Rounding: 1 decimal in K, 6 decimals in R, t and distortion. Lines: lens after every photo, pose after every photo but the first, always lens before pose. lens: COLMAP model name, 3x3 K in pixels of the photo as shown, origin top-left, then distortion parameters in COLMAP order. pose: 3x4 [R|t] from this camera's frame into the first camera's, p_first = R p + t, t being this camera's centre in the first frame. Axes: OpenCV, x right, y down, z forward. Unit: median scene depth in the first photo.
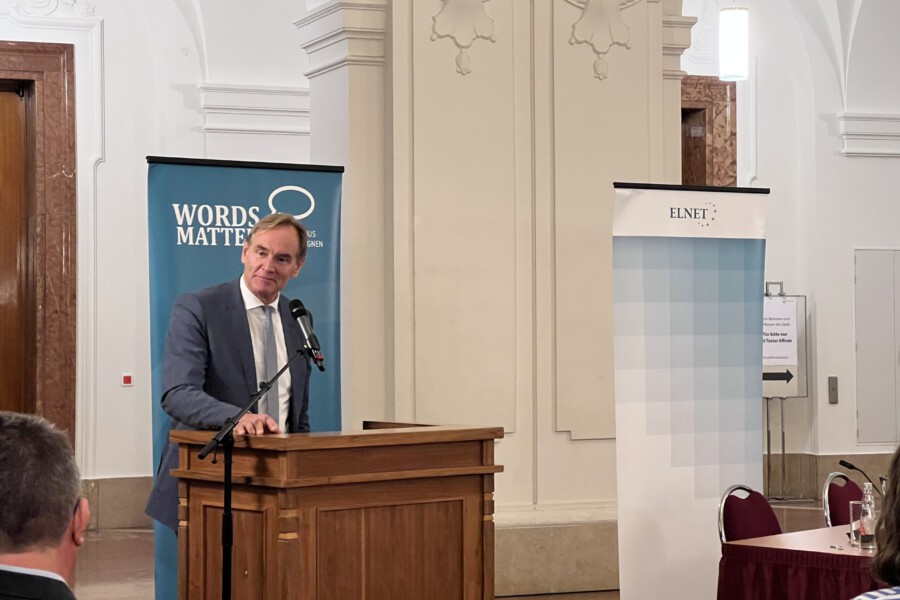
lens RADIAL K [[1899.3, 0, 449.8], [0, 1899.3, 294.0], [0, 0, 1]] dist [0.103192, 0.000000]
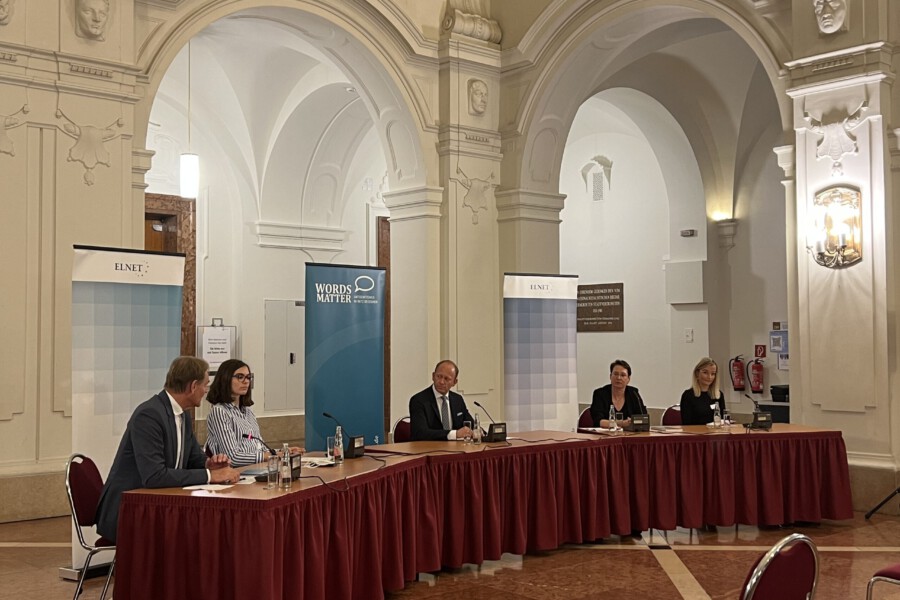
lens RADIAL K [[1013.5, 0, 449.1], [0, 1013.5, 296.2], [0, 0, 1]] dist [-0.006433, 0.000000]
pose [[0.932671, 0.016238, 0.360364, 0.054536], [-0.004678, 0.999447, -0.032930, 0.004496], [-0.360699, 0.029027, 0.932230, 0.114392]]
